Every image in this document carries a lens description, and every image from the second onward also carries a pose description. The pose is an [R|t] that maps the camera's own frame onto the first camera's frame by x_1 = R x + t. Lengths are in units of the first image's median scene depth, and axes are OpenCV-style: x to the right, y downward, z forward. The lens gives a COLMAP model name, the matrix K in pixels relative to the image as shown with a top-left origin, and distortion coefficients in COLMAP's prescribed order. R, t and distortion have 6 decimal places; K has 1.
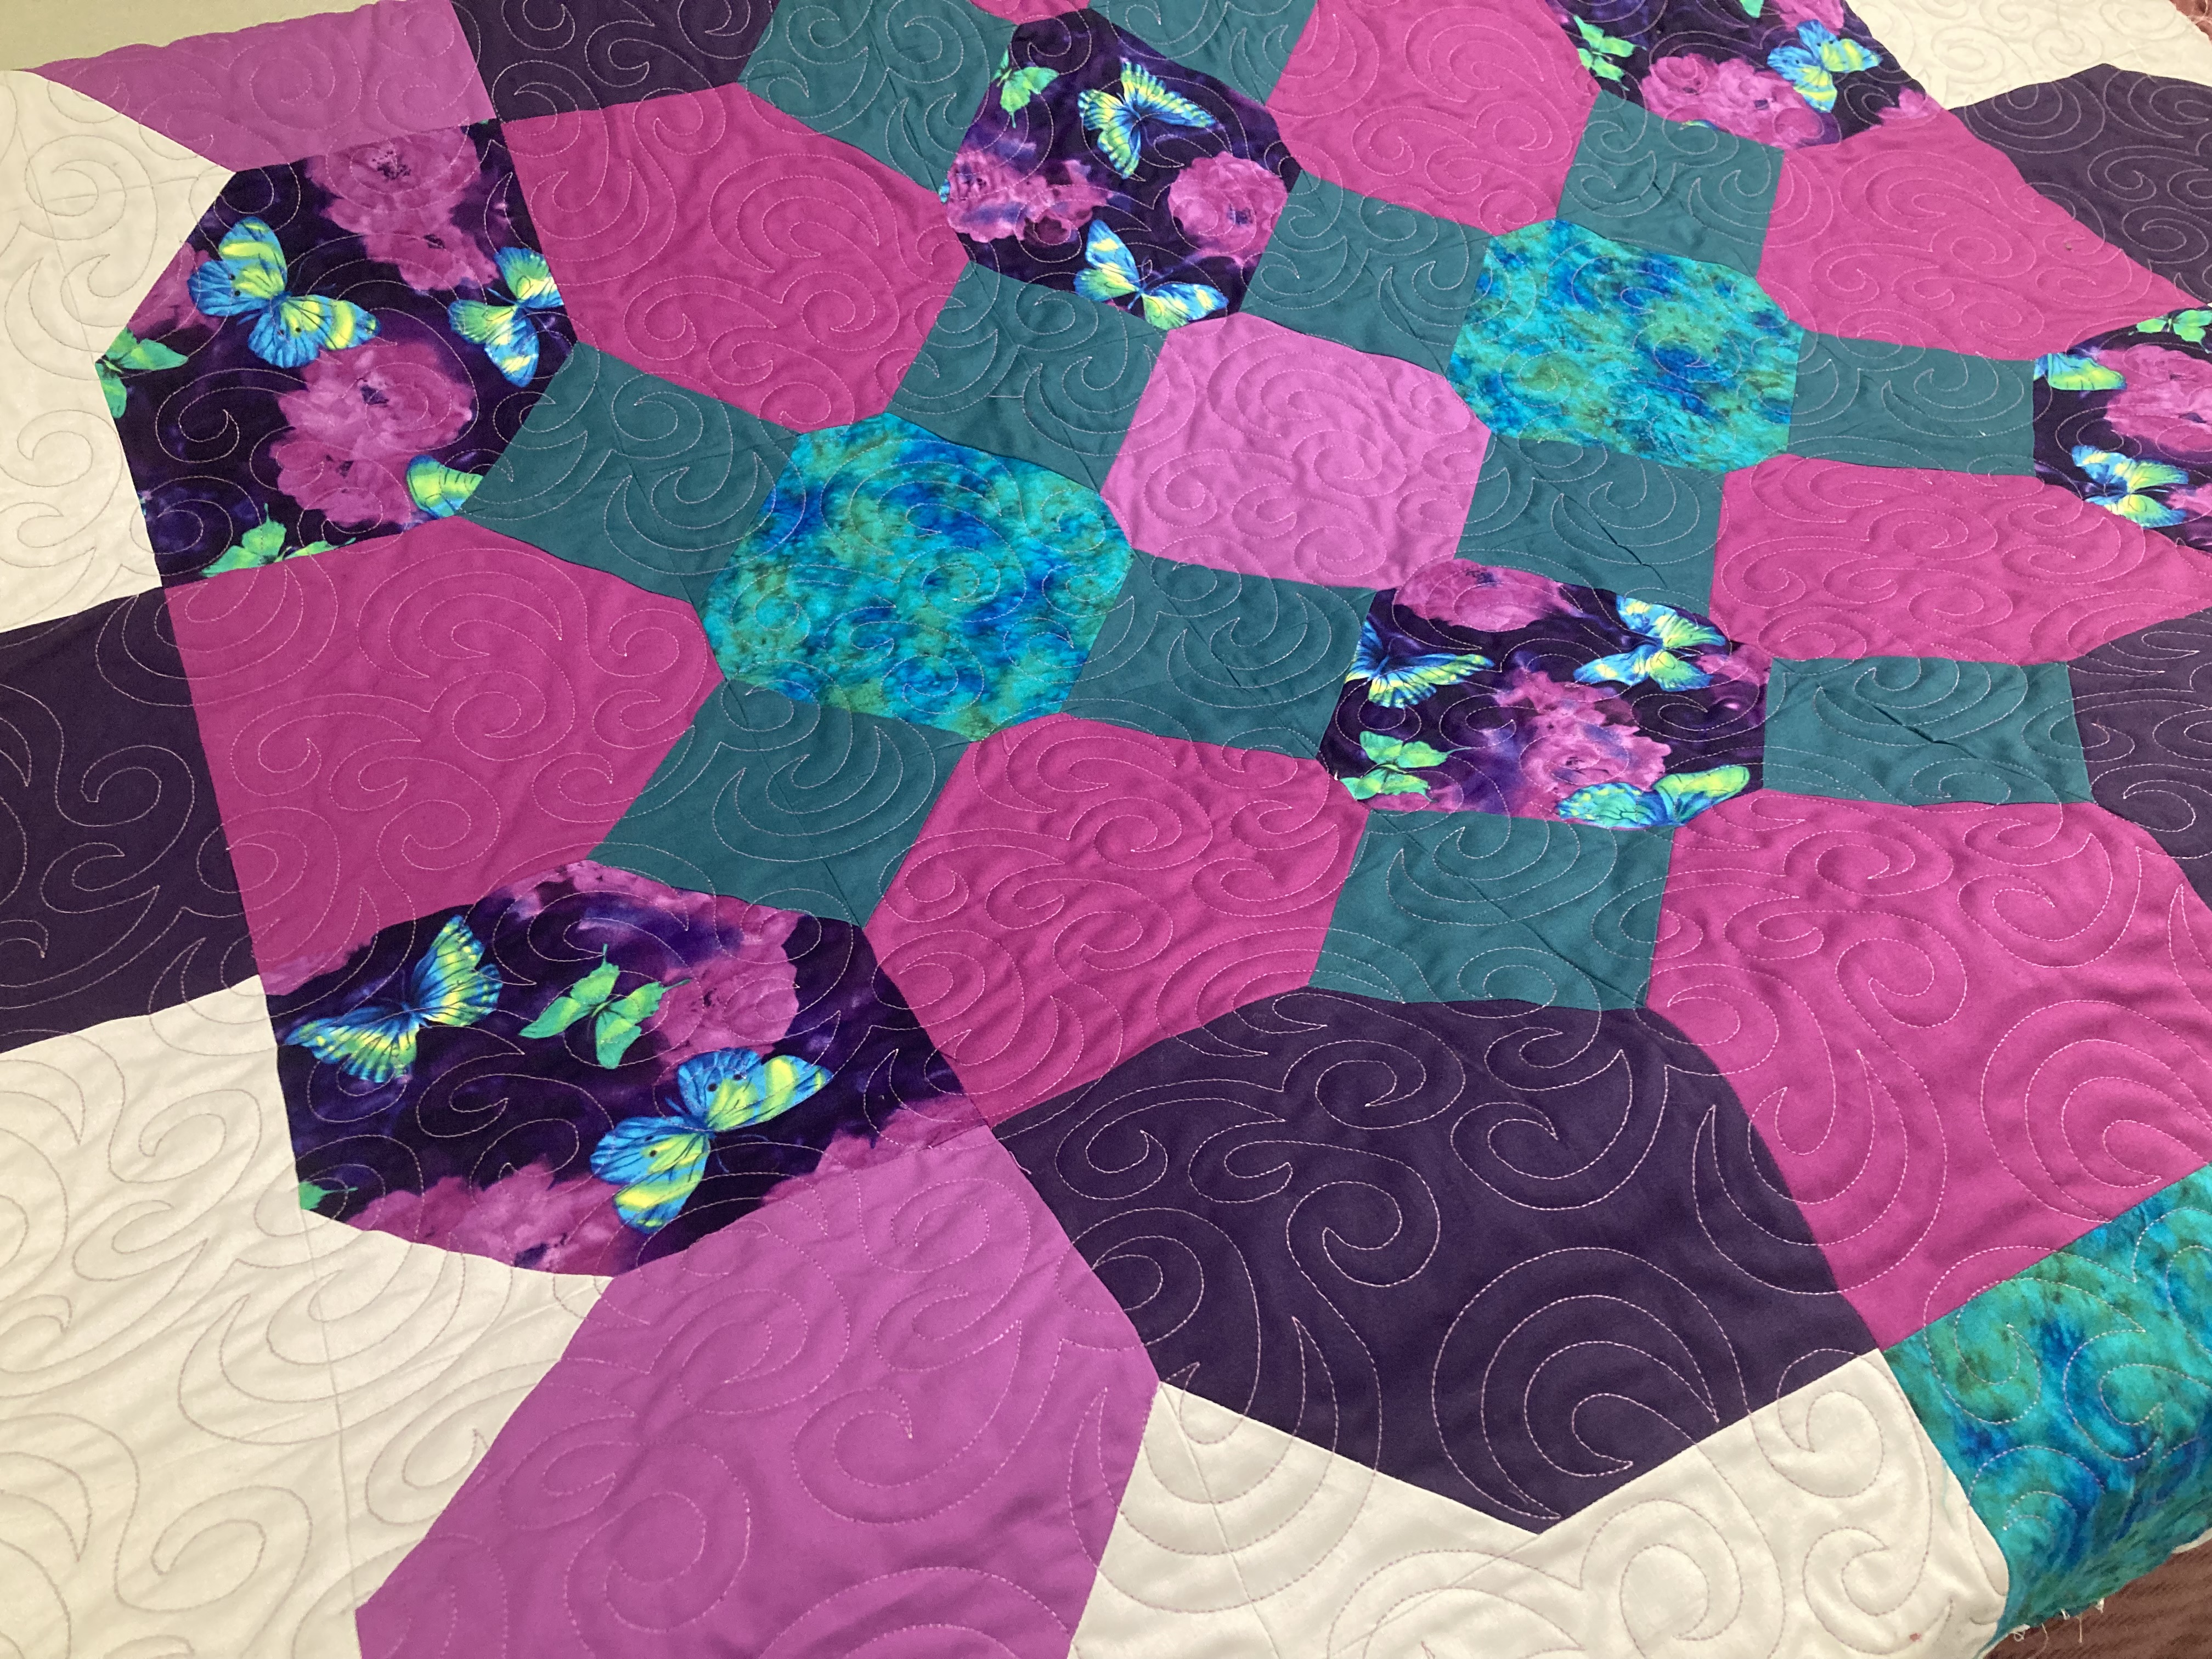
lens RADIAL K [[2105.4, 0, 1321.0], [0, 2105.4, 717.2], [0, 0, 1]] dist [-0.082724, 0.210943]
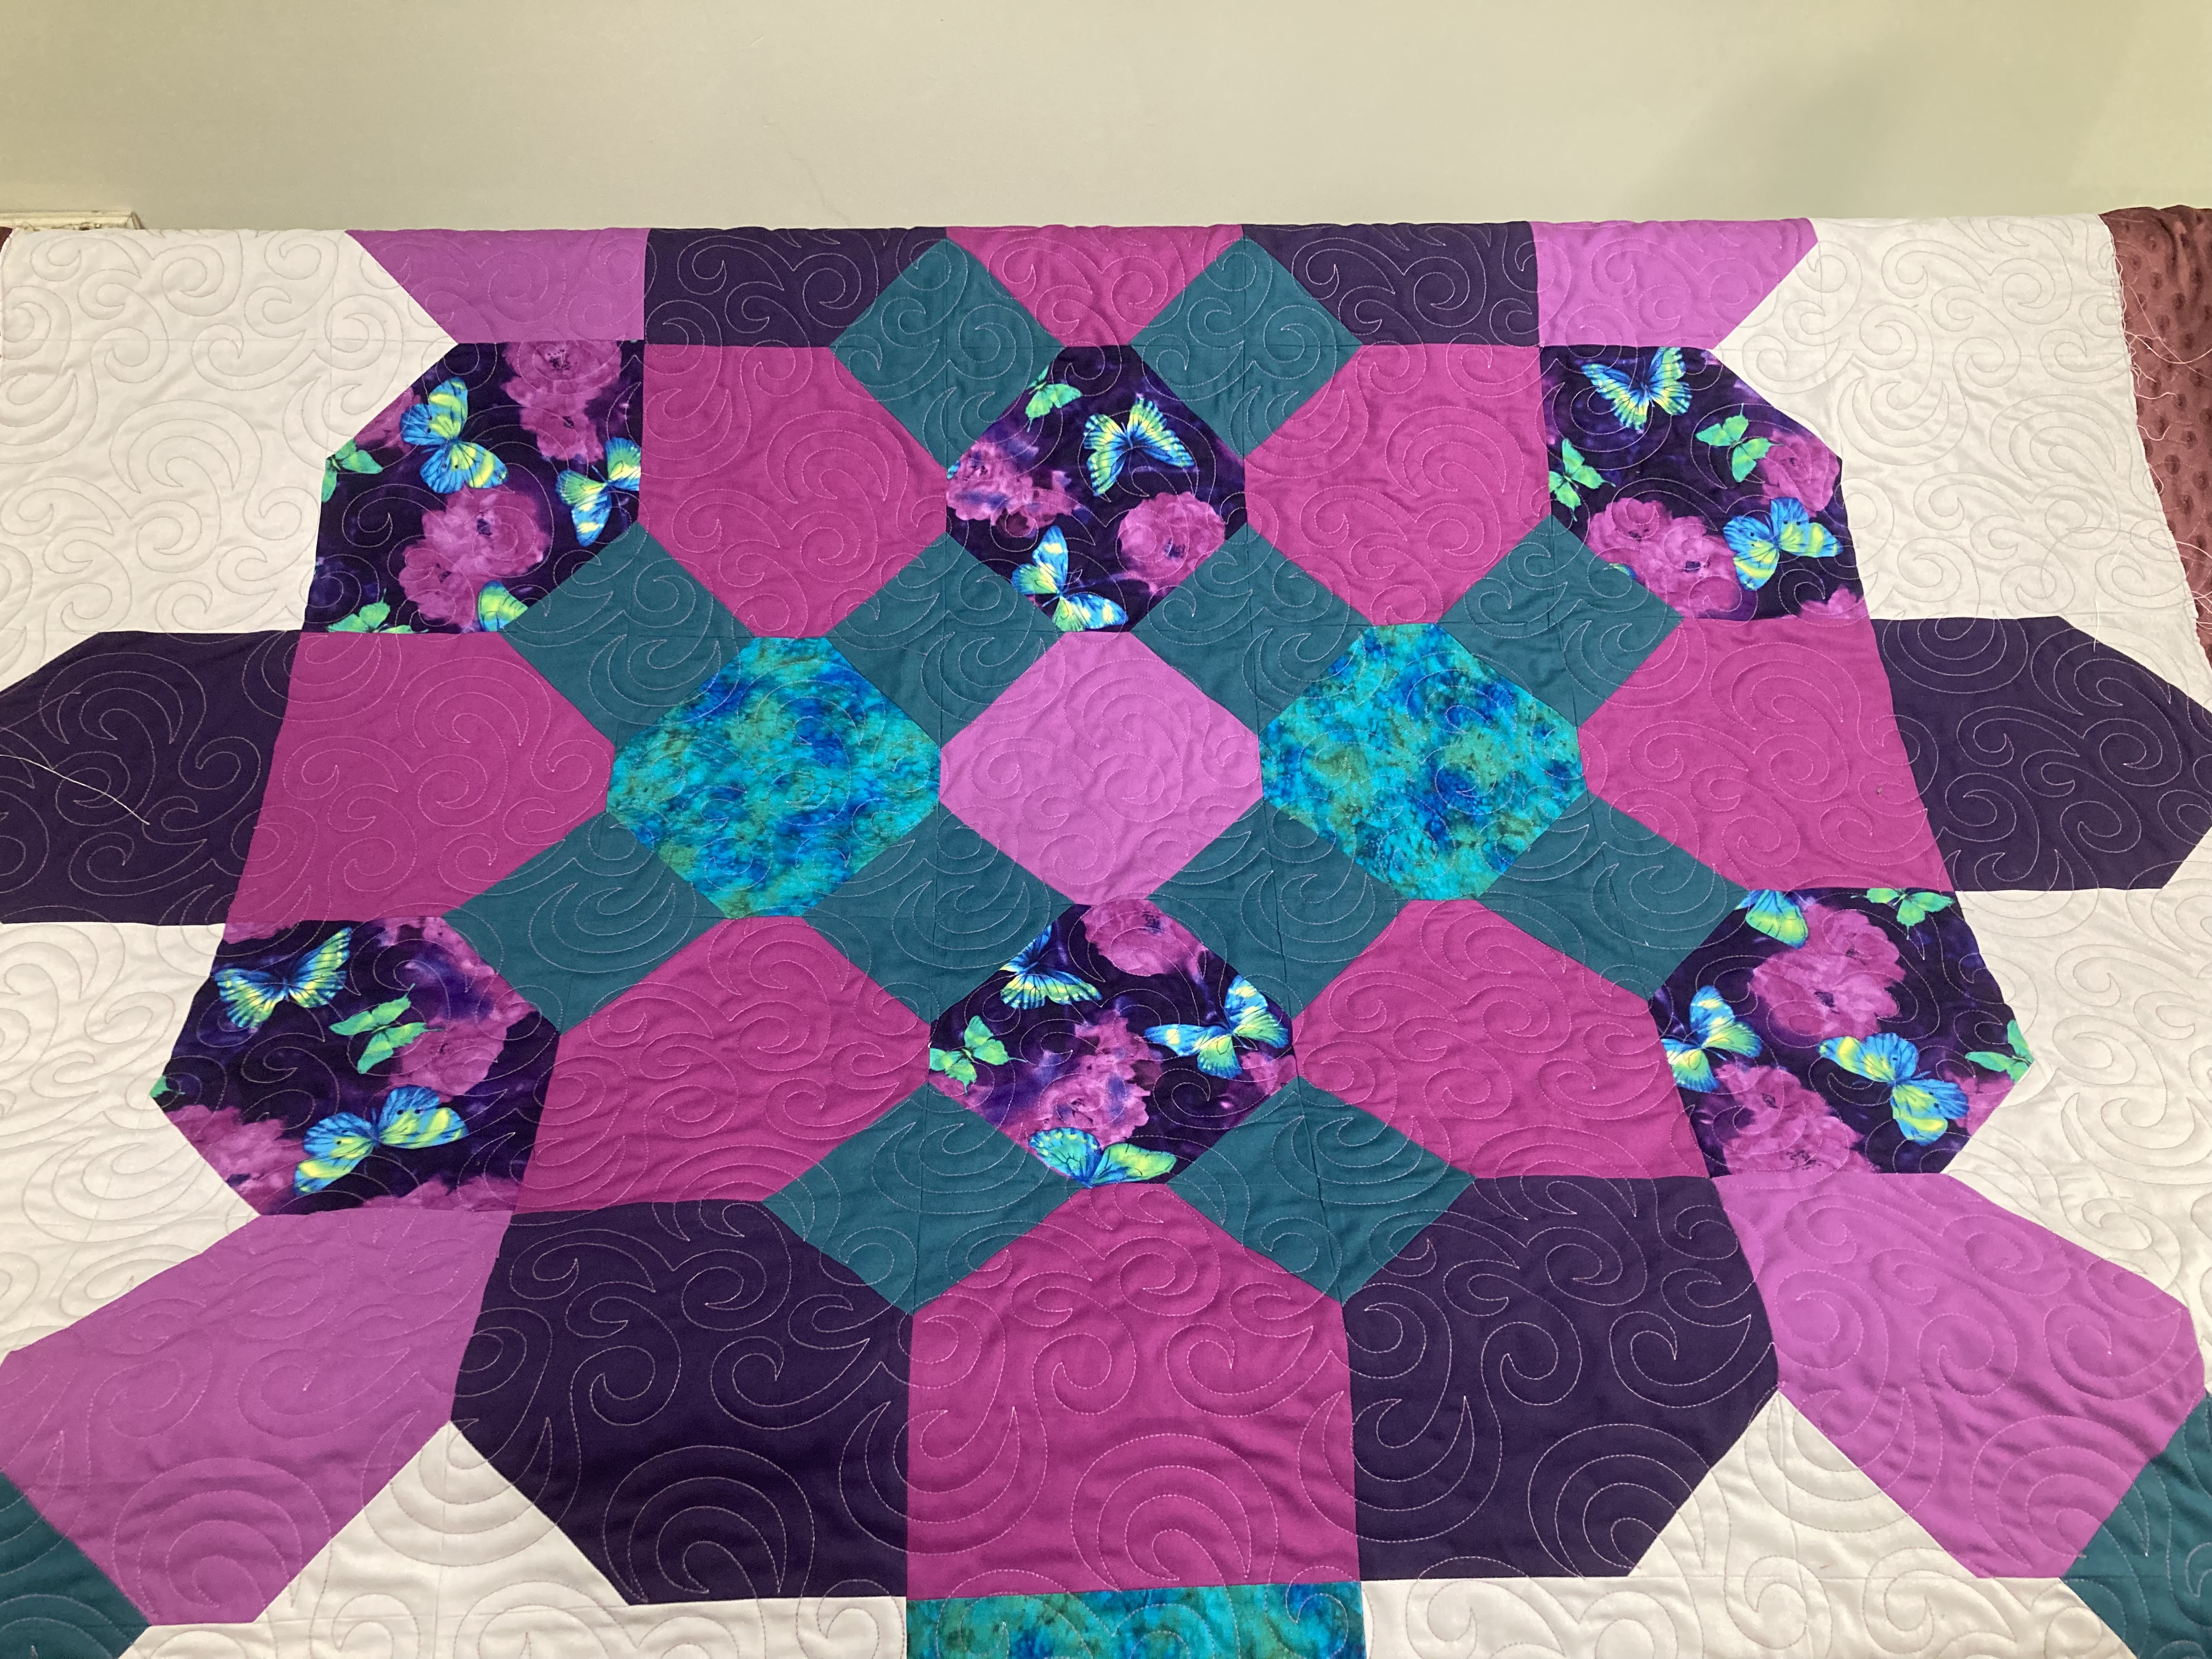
lens RADIAL K [[2040.3, 0, 1106.0], [0, 2040.3, 829.5], [0, 0, 1]] dist [0.045107, -0.065955]
pose [[0.893731, 0.354114, -0.275408, 0.382850], [-0.323063, 0.934003, 0.152543, -0.307484], [0.311249, -0.047358, 0.949148, -0.209649]]
